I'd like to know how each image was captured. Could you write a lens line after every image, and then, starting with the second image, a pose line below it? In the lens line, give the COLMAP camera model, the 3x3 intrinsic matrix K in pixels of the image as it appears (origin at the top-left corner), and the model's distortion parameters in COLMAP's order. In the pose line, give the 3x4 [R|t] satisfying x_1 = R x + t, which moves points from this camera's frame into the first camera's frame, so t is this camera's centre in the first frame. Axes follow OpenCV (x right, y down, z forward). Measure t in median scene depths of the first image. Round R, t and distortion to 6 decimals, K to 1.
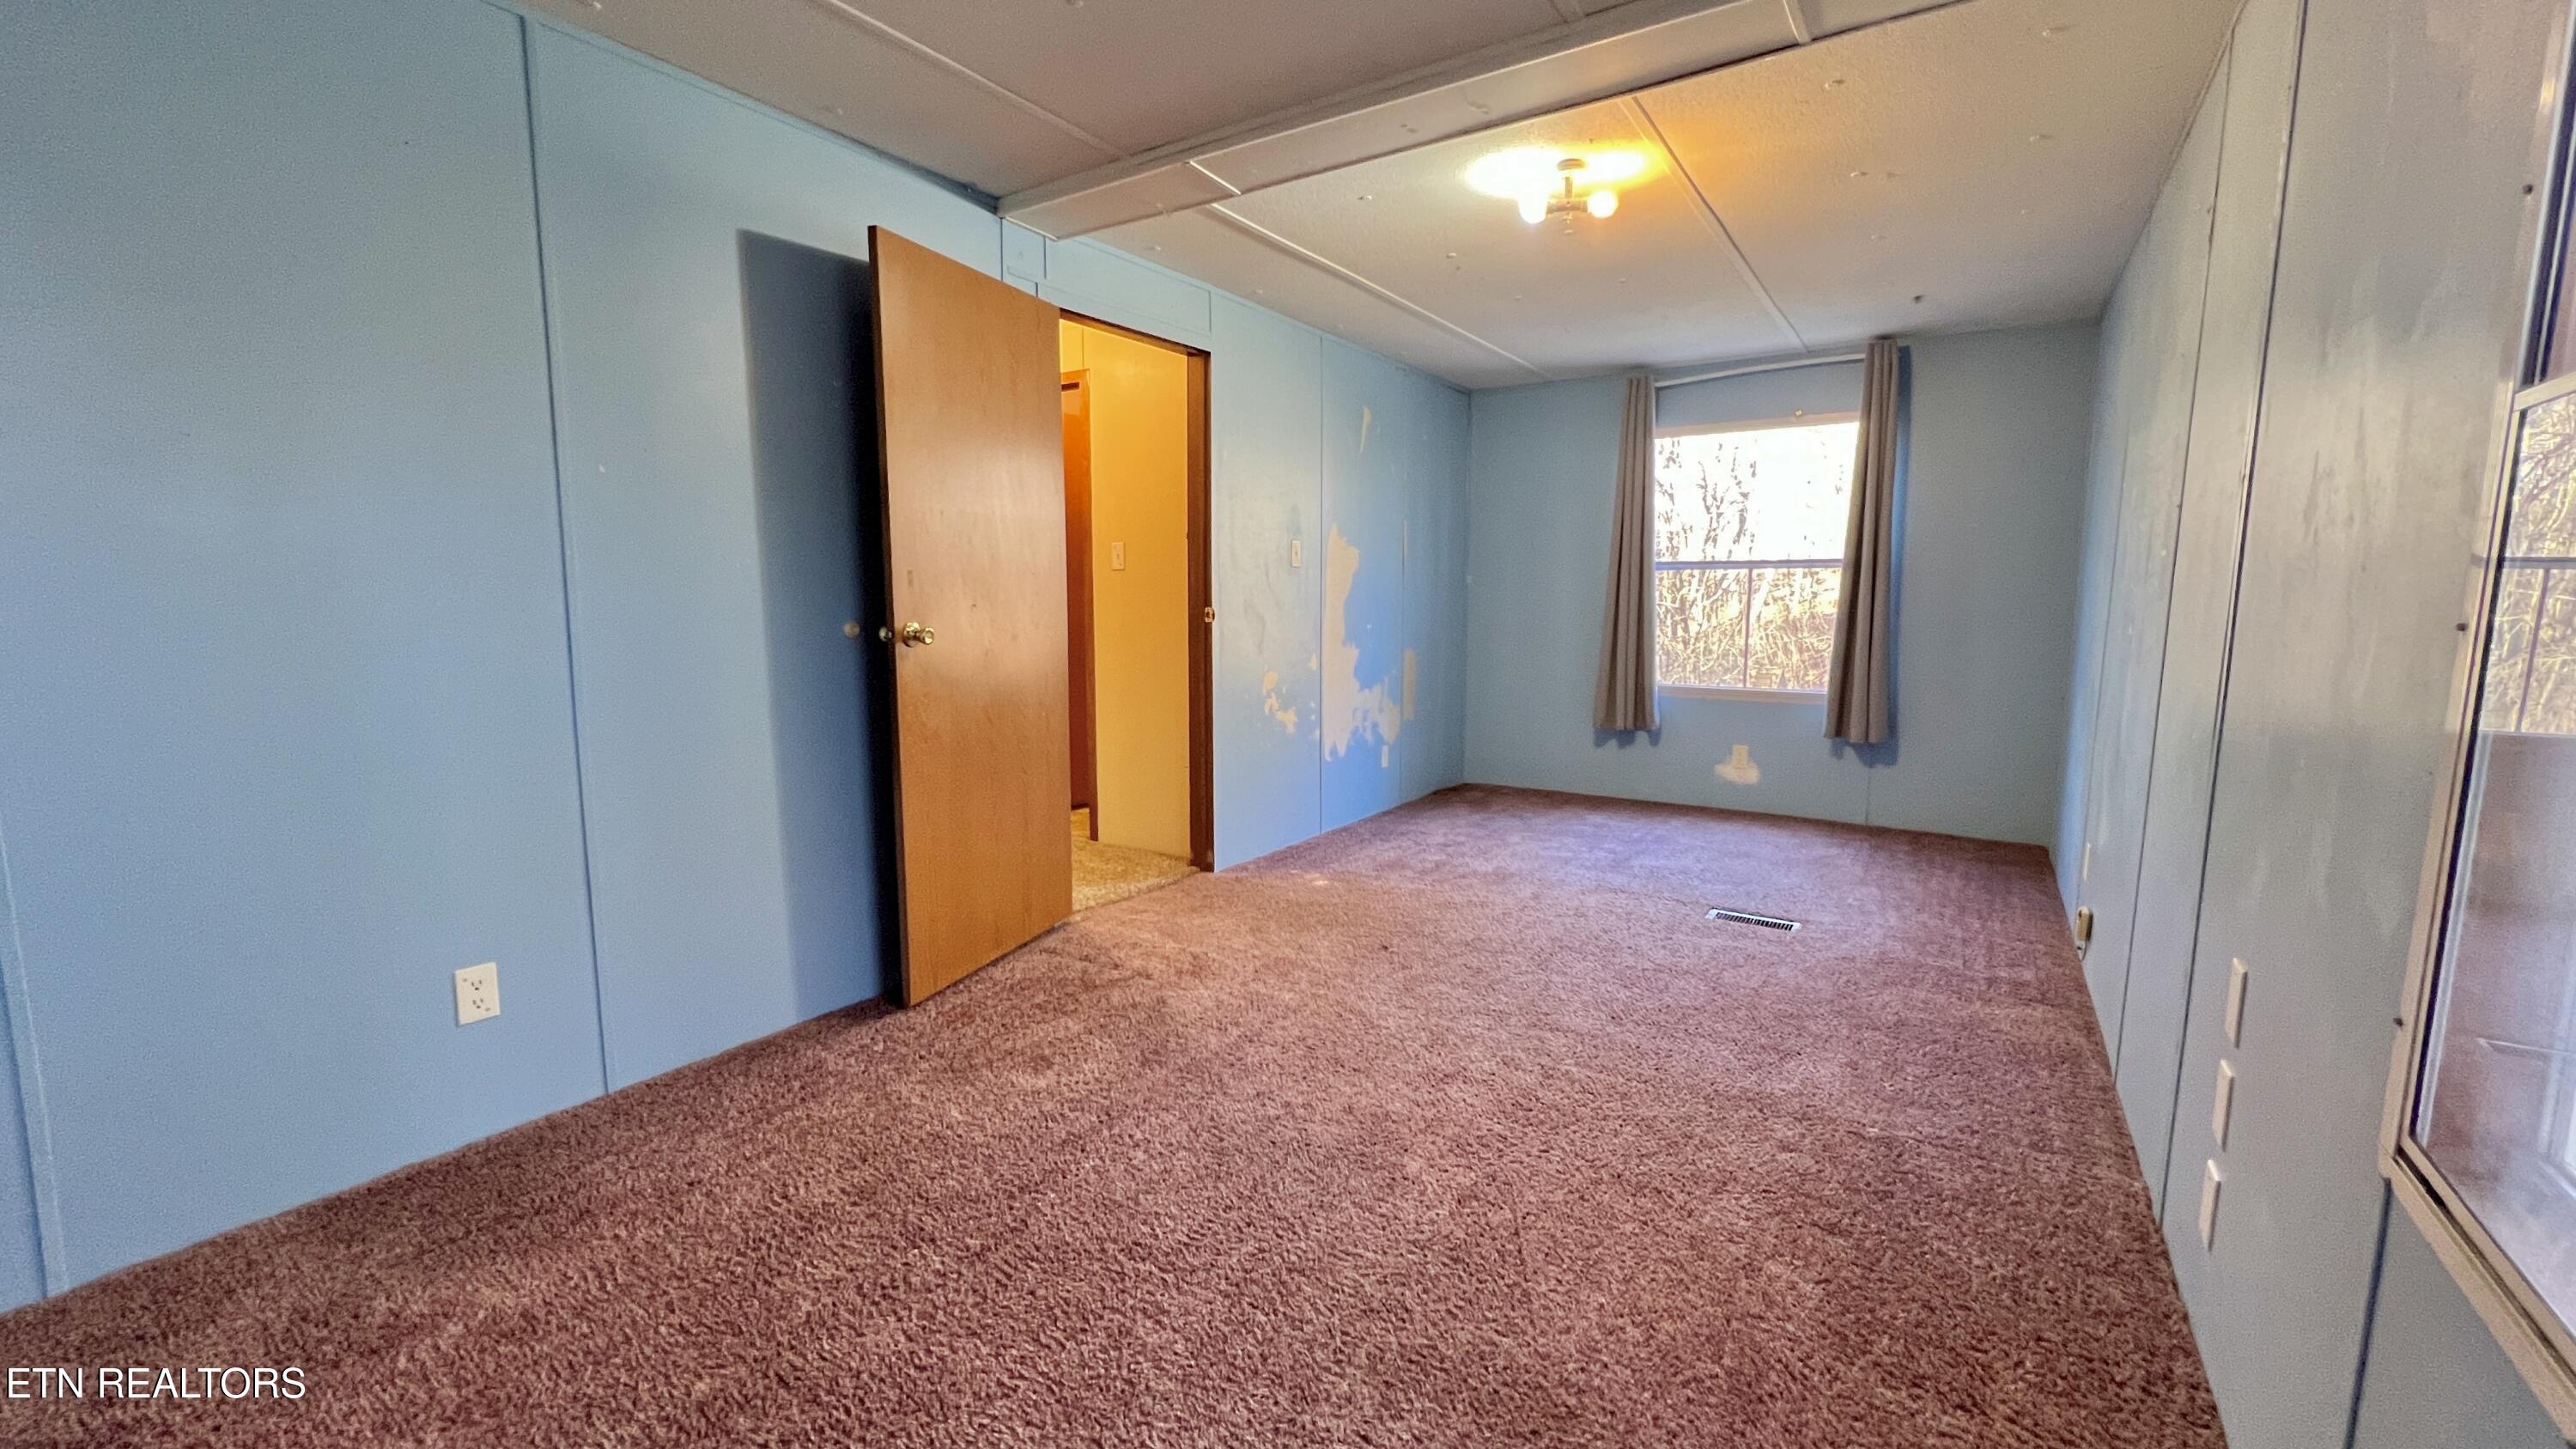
lens RADIAL K [[1034.8, 0, 1285.3], [0, 1034.8, 724.3], [0, 0, 1]] dist [0.002419, 0.000296]
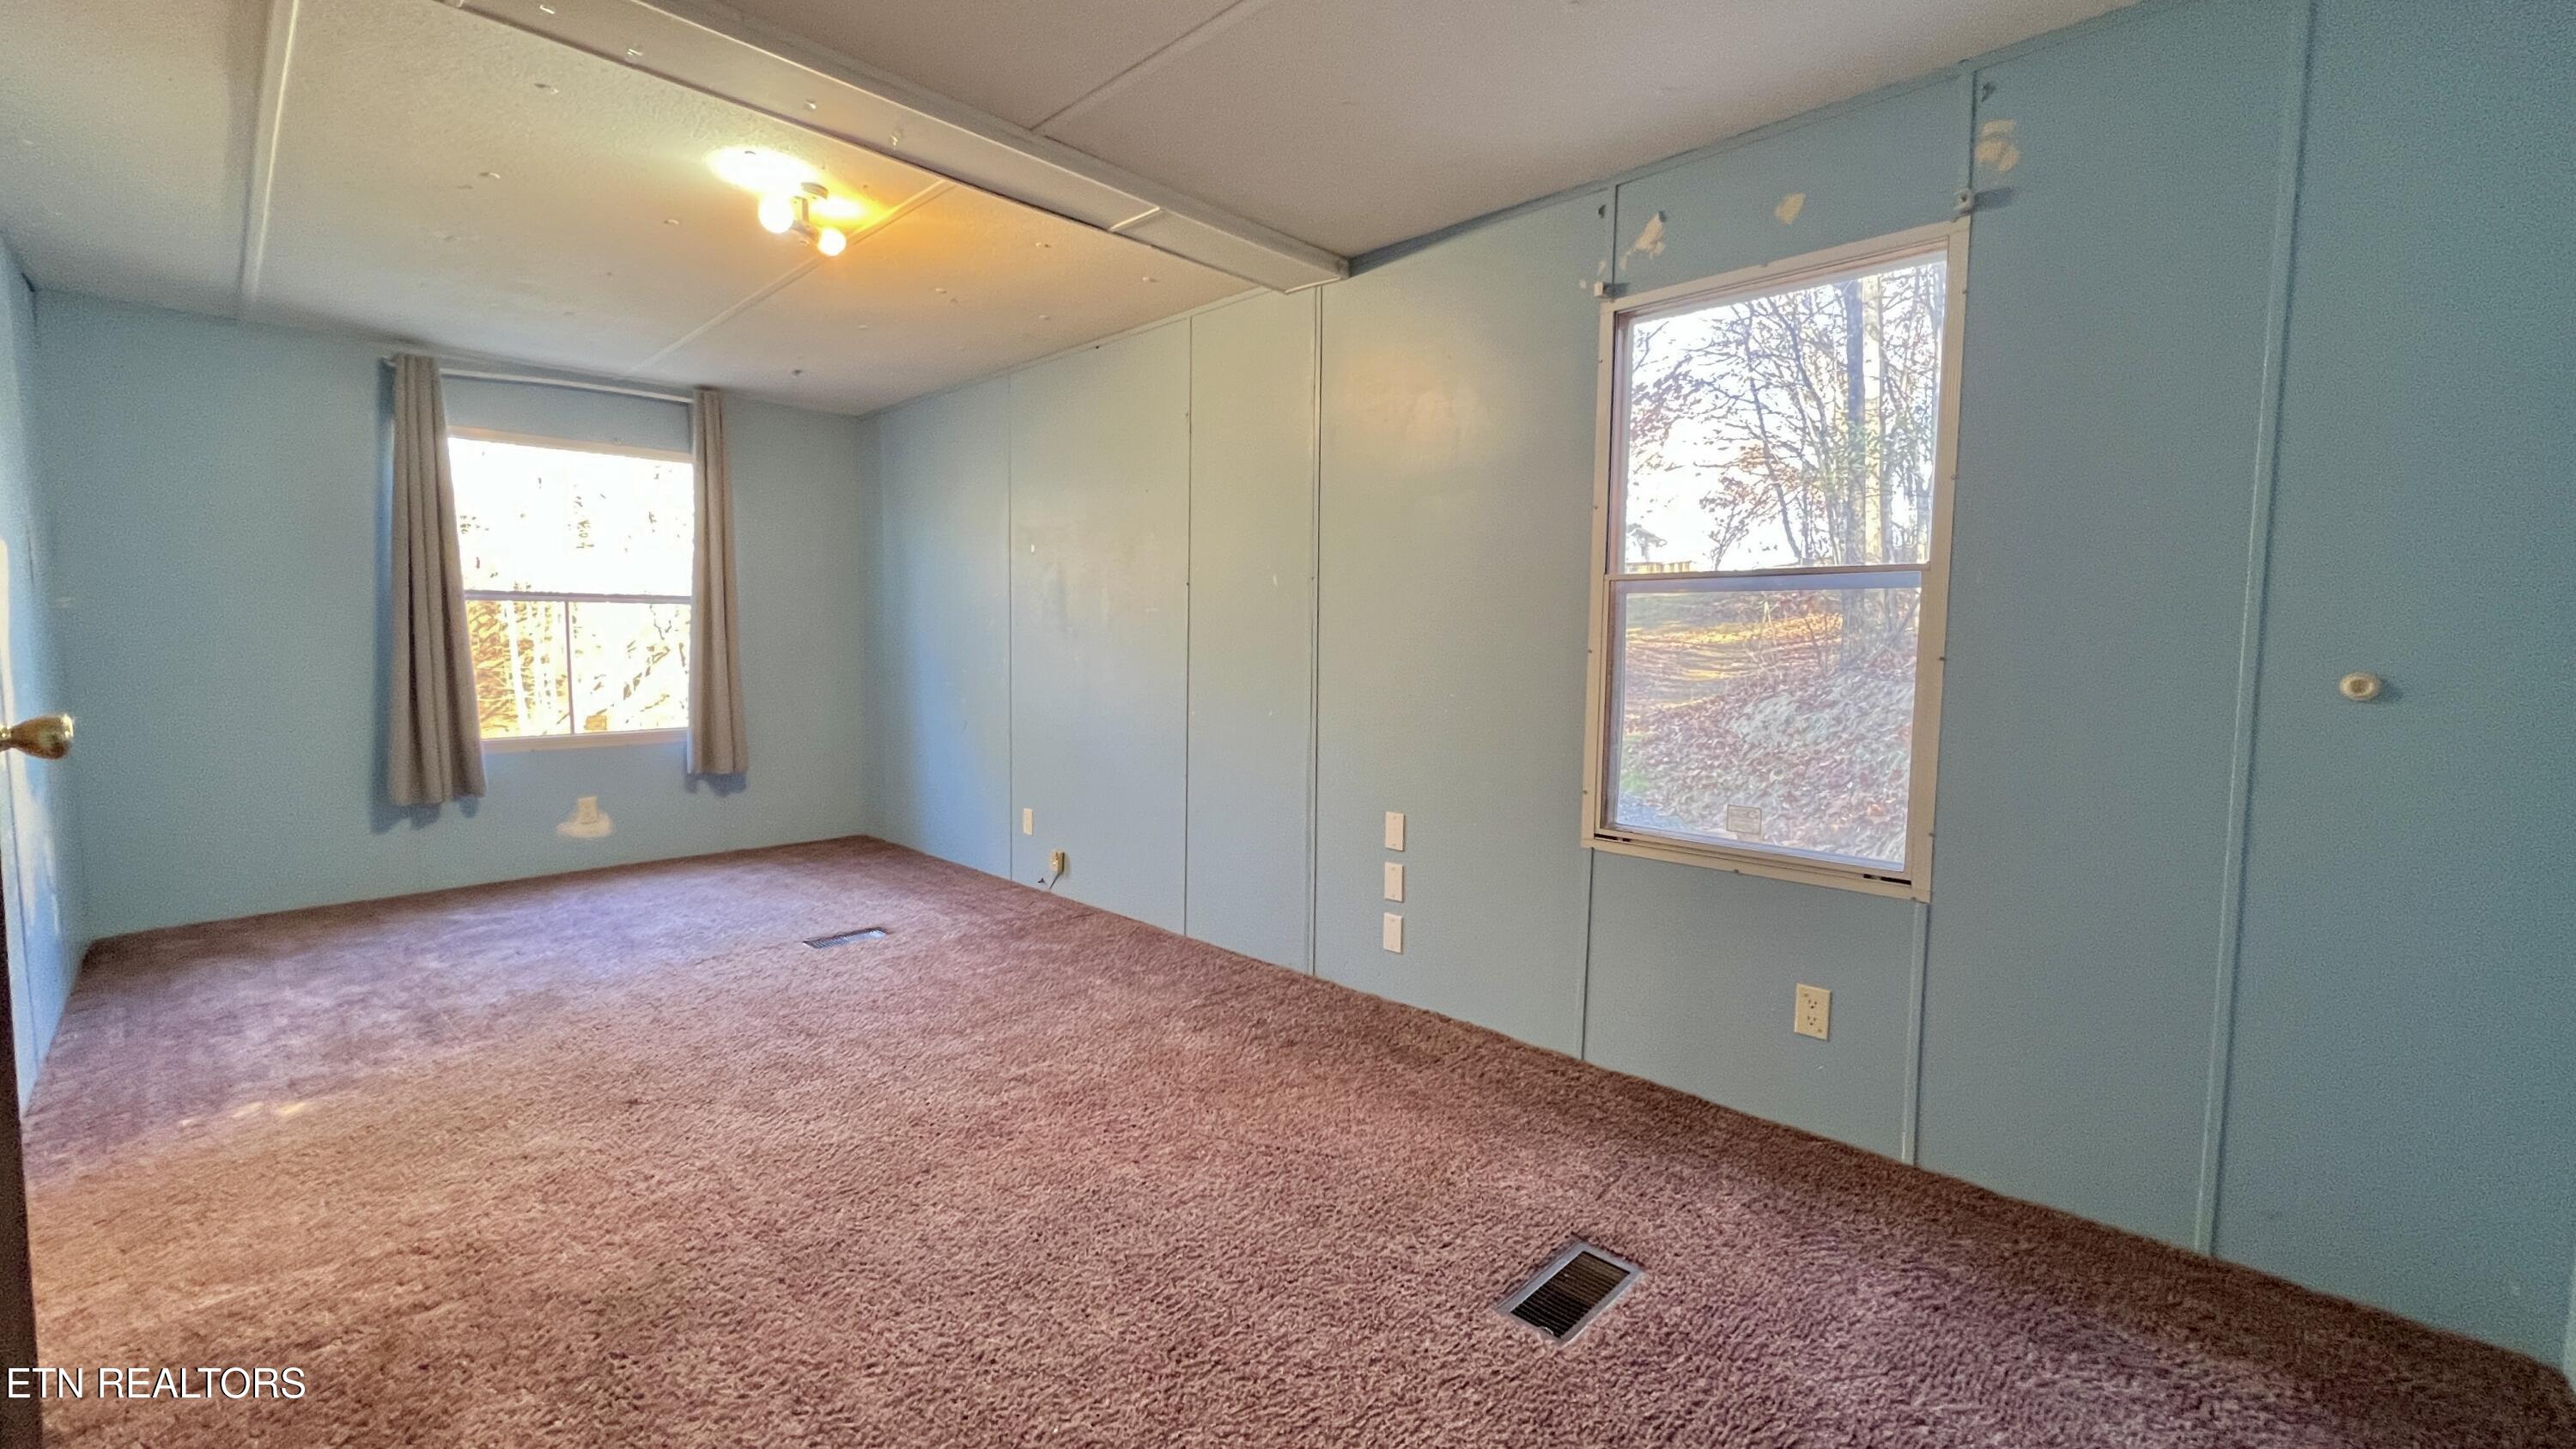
lens RADIAL K [[1034.8, 0, 1290.4], [0, 1034.8, 719.5], [0, 0, 1]] dist [0.002419, 0.000296]
pose [[0.181133, -0.081054, 0.980113, -0.412756], [0.116132, 0.991388, 0.060524, -0.037956], [-0.976578, 0.102860, 0.188986, 0.284737]]
